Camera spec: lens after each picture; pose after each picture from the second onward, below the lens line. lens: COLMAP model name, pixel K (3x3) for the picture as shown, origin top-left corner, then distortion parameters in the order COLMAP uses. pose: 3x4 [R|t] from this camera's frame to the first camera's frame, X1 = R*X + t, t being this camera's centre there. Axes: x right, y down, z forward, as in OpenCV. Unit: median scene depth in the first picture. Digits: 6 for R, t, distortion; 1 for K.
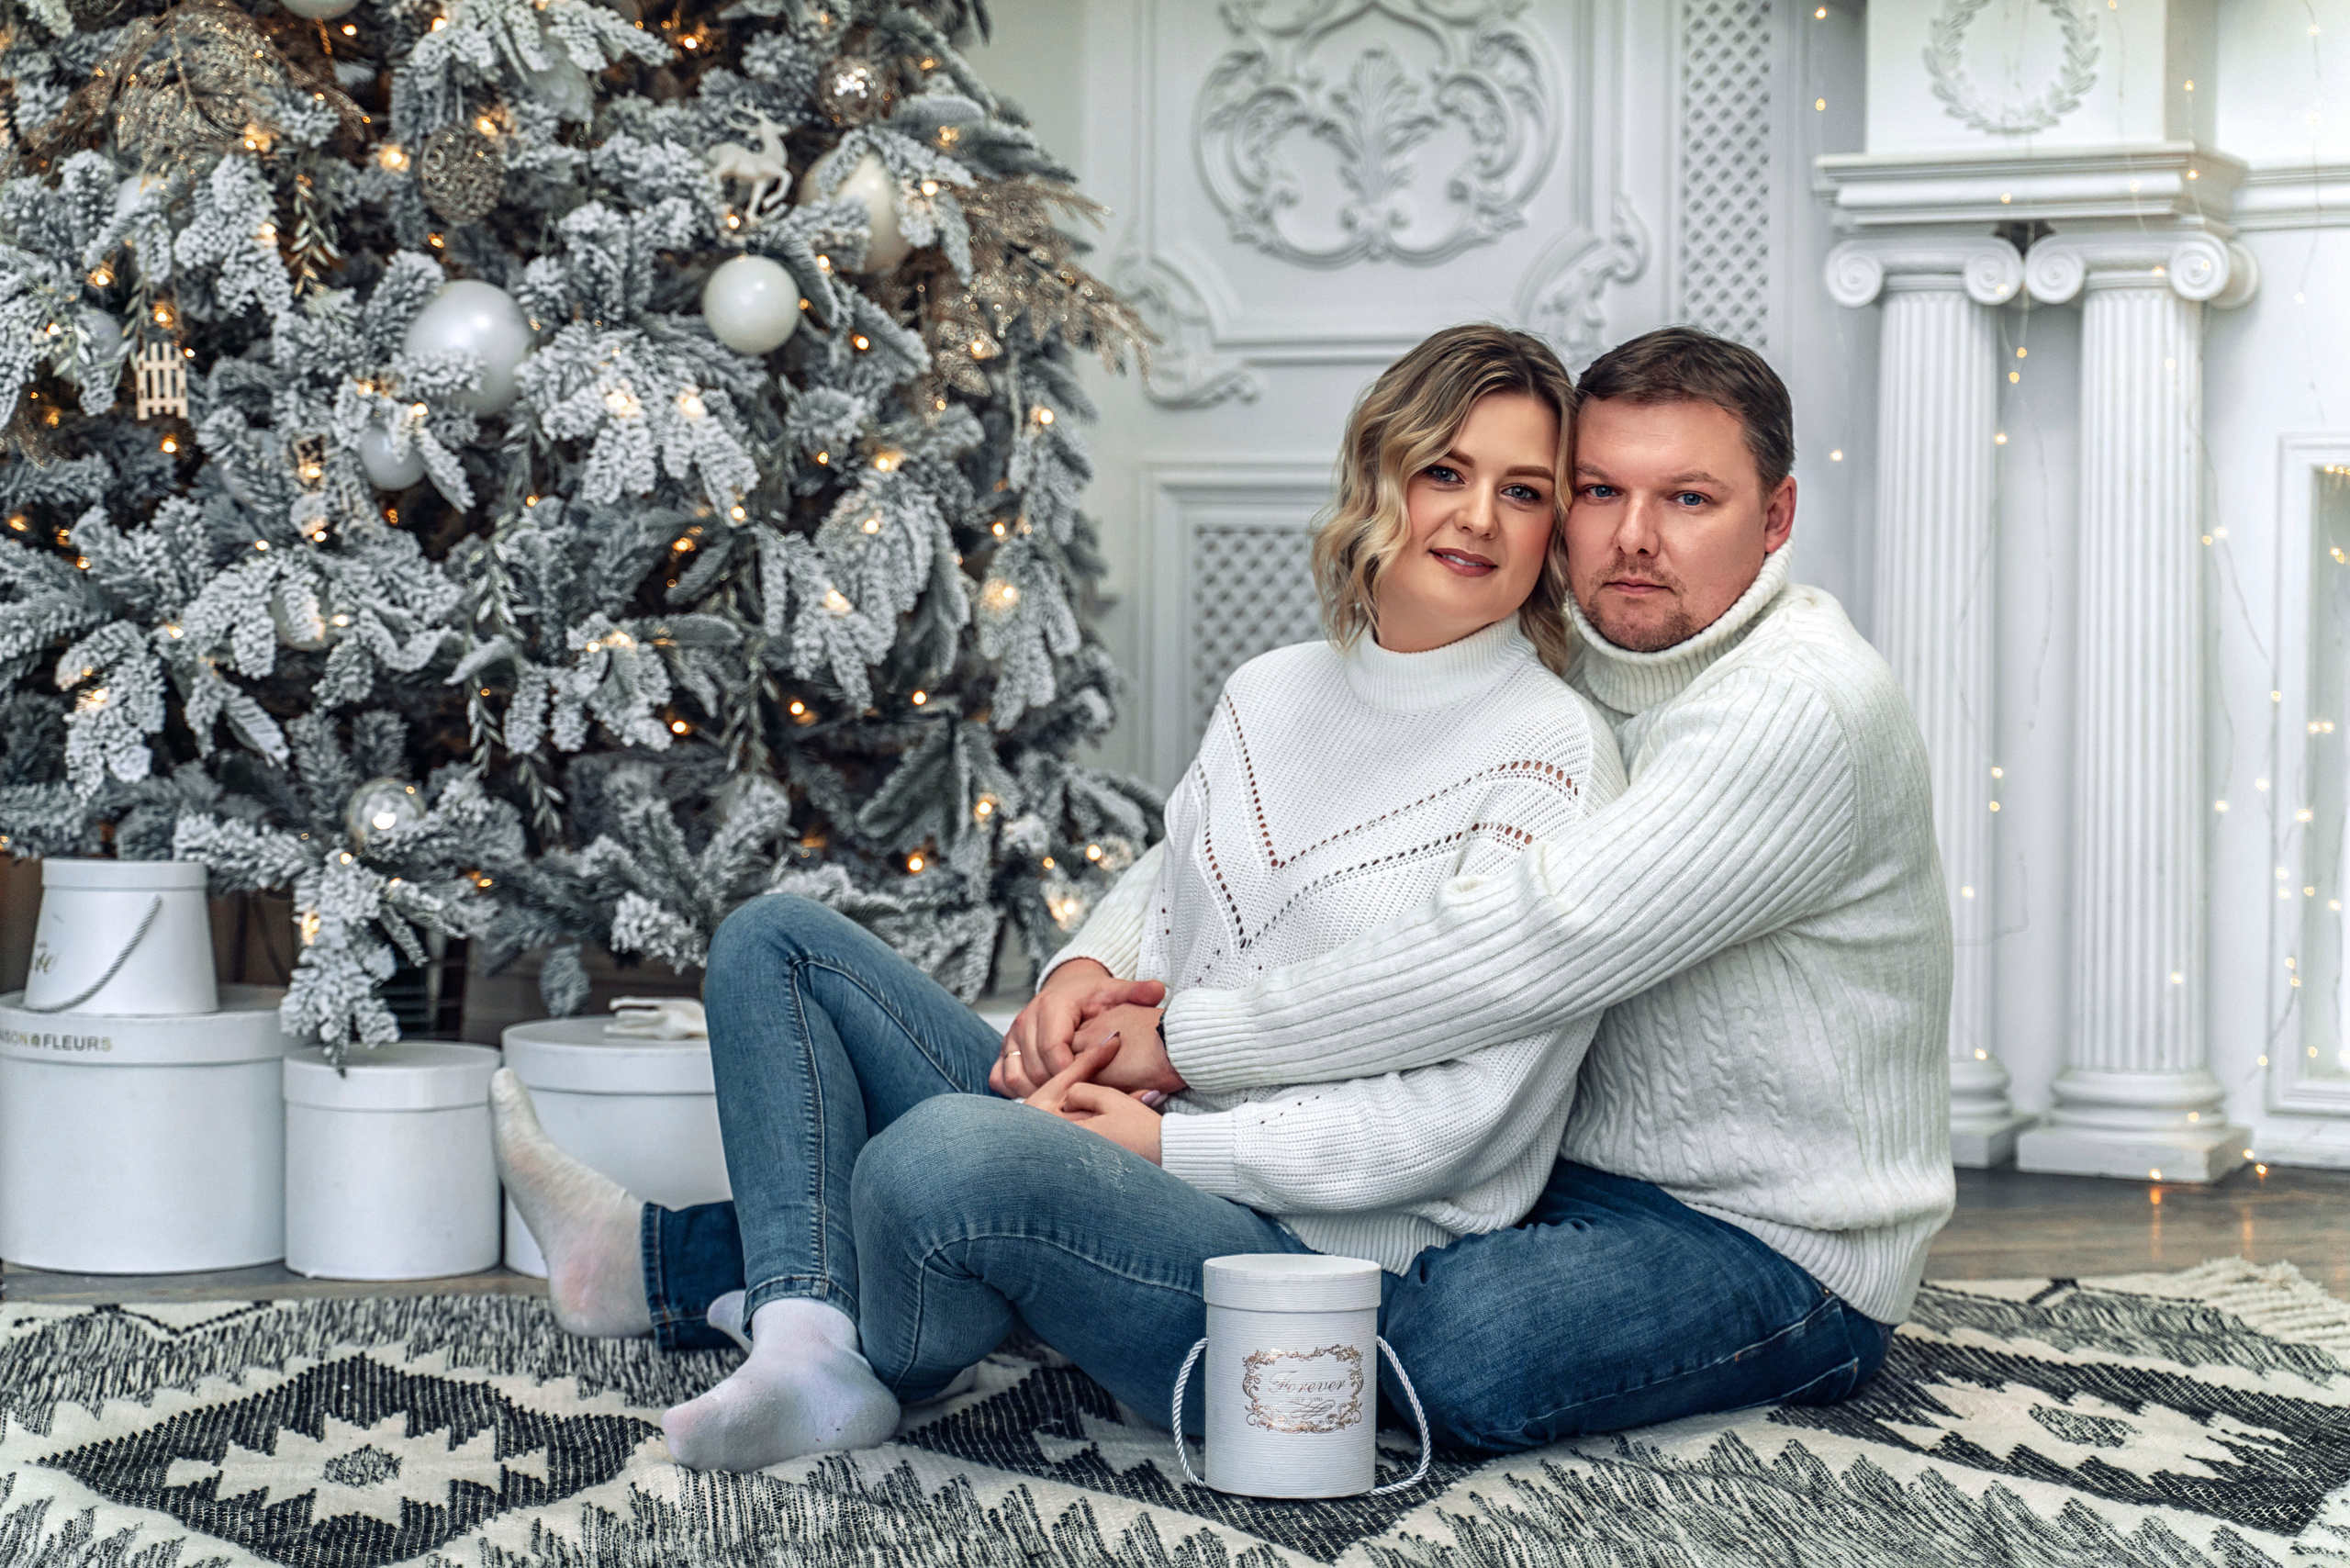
lens RADIAL K [[4199.2, 0, 1175.0], [0, 4199.2, 784.0], [0, 0, 1]] dist [0.025951, 0.080183]
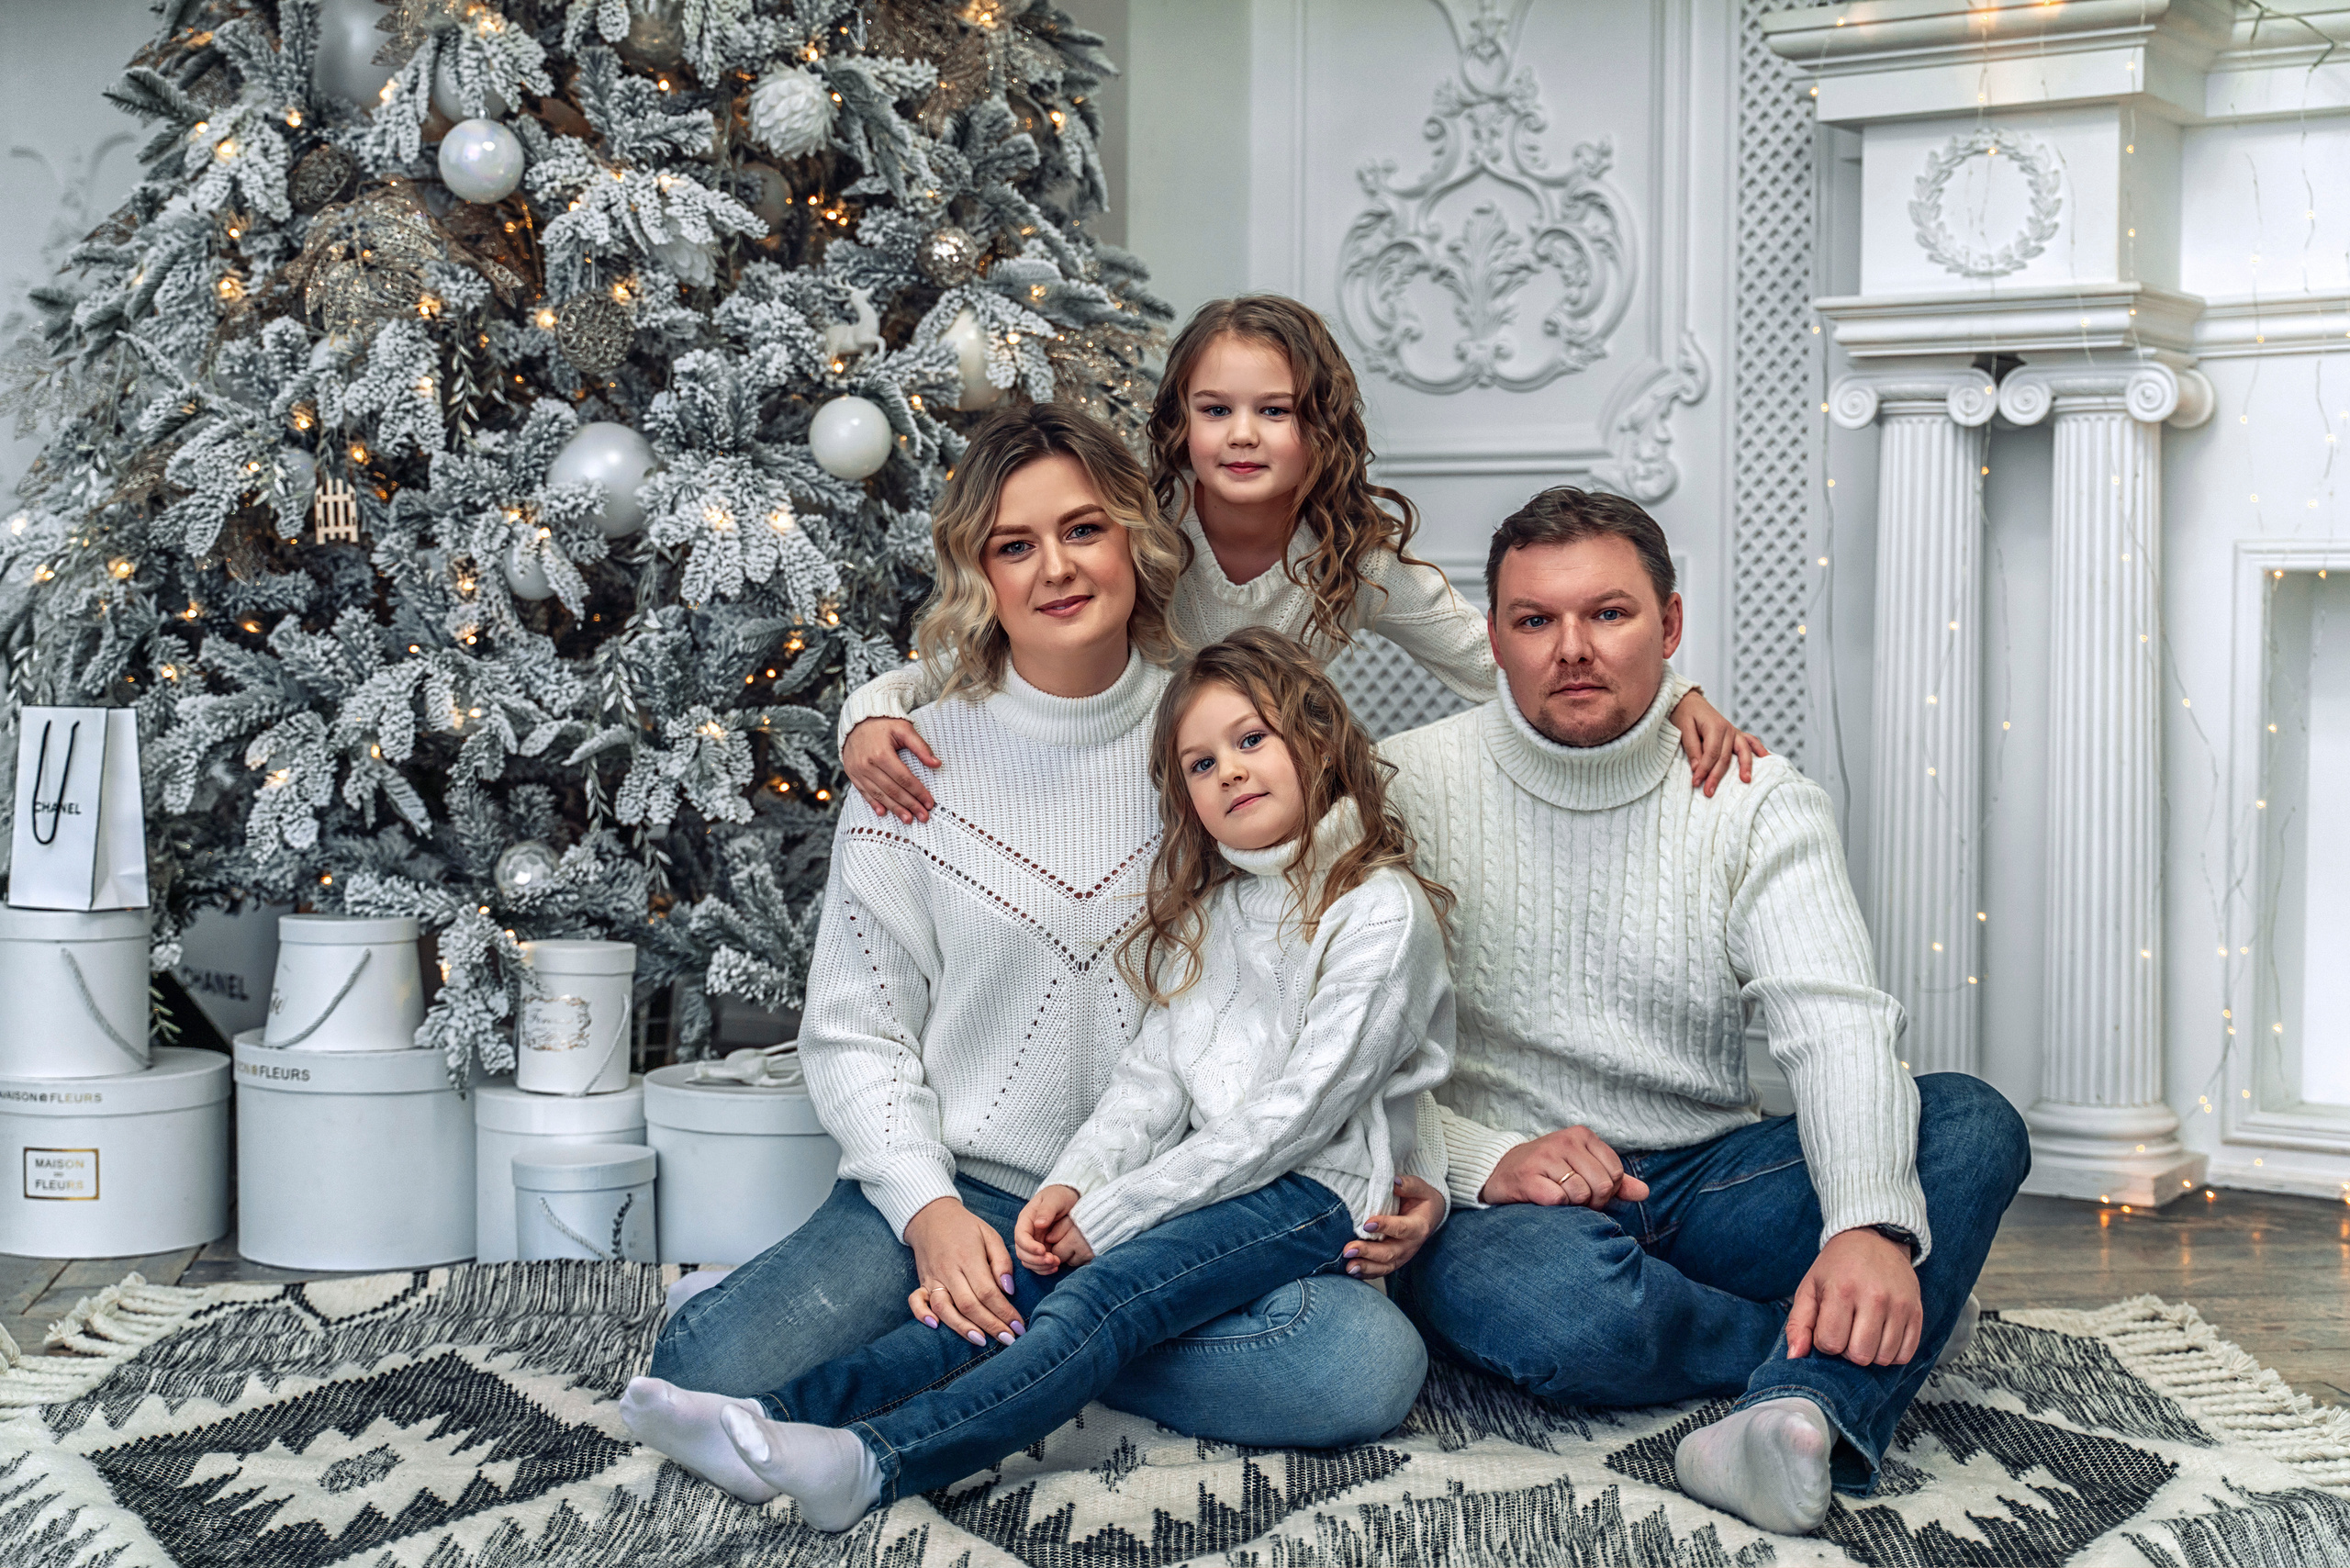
lens RADIAL K [[3350.5, 0, 1175.0], [0, 3350.5, 784.0], [0, 0, 1]] dist [0.052690, 0.044697]
pose [[0.992229, 0.005863, -0.124283, 0.110866], [-0.005728, 0.999983, 0.001448, -0.020687], [0.124290, -0.000725, 0.992246, 0.084068]]
